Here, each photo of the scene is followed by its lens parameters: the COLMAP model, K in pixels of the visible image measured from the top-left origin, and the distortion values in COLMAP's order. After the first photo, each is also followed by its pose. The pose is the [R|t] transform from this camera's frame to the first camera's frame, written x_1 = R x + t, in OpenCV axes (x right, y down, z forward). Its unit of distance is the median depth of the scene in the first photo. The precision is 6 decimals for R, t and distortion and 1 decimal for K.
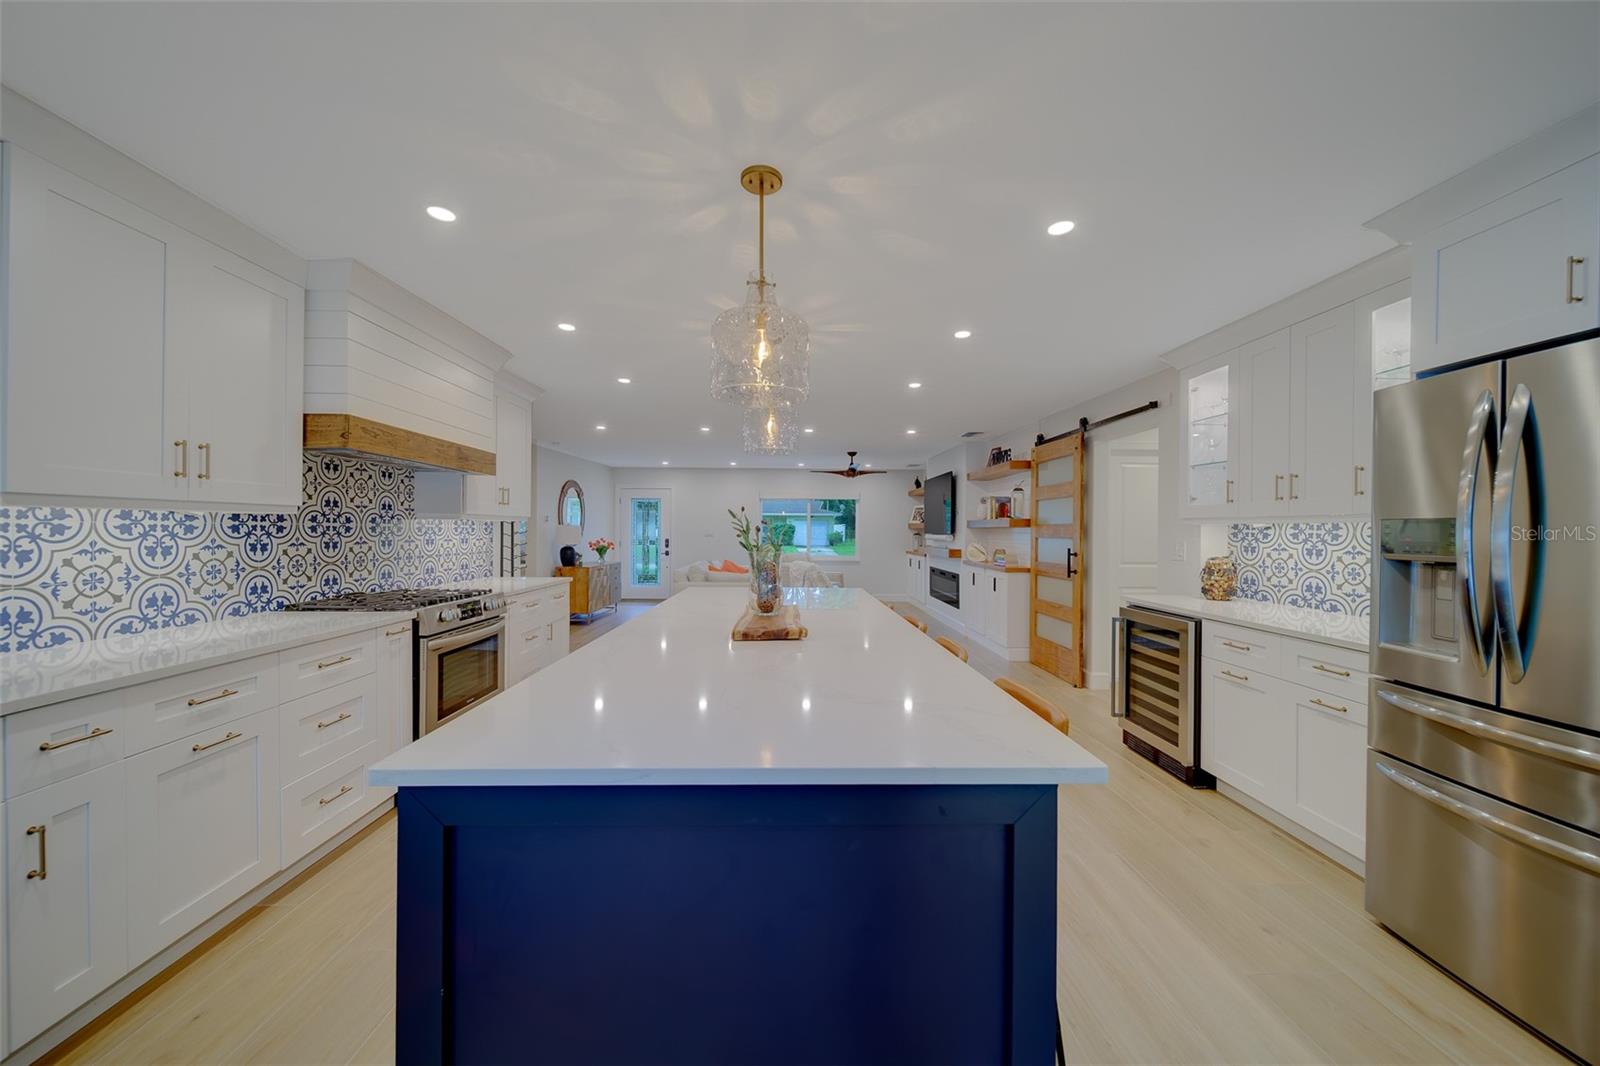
lens RADIAL K [[565.3, 0, 793.2], [0, 565.3, 530.9], [0, 0, 1]] dist [0.000198, -0.000246]
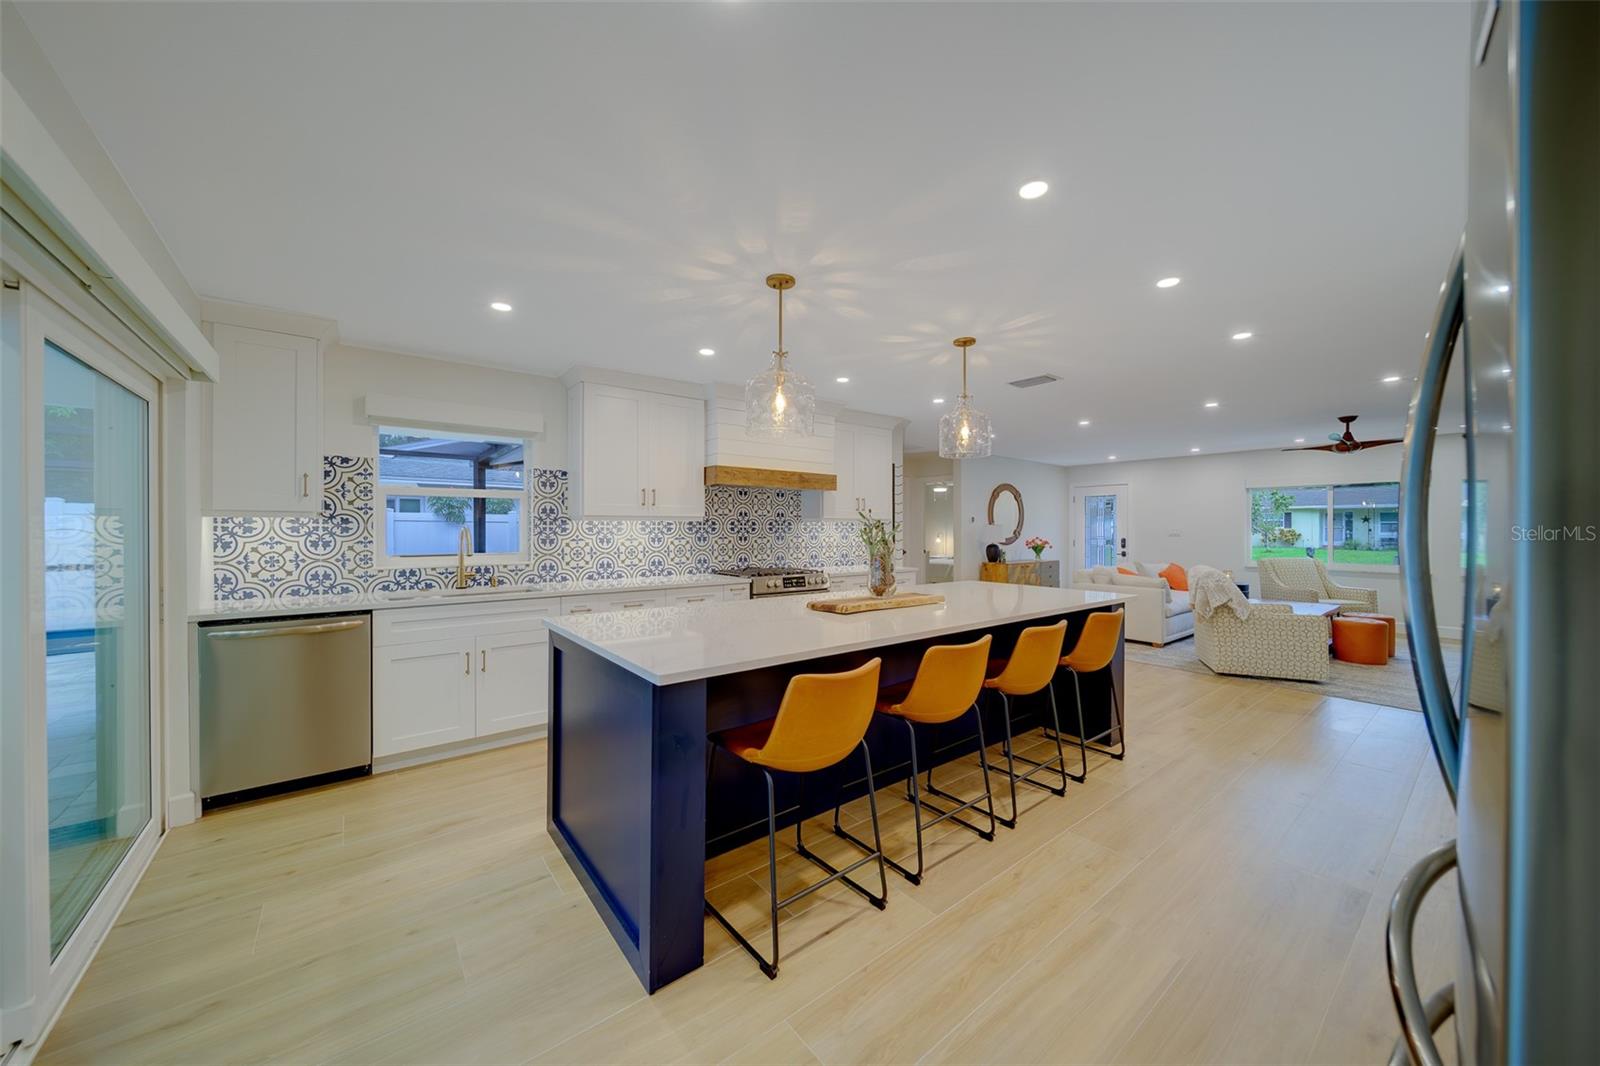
lens RADIAL K [[565.3, 0, 817.1], [0, 565.3, 532.2], [0, 0, 1]] dist [0.000198, -0.000246]
pose [[0.618228, -0.002040, -0.785996, 0.632367], [0.003739, 0.999993, 0.000346, 0.005904], [0.785990, -0.003152, 0.618232, 0.108123]]
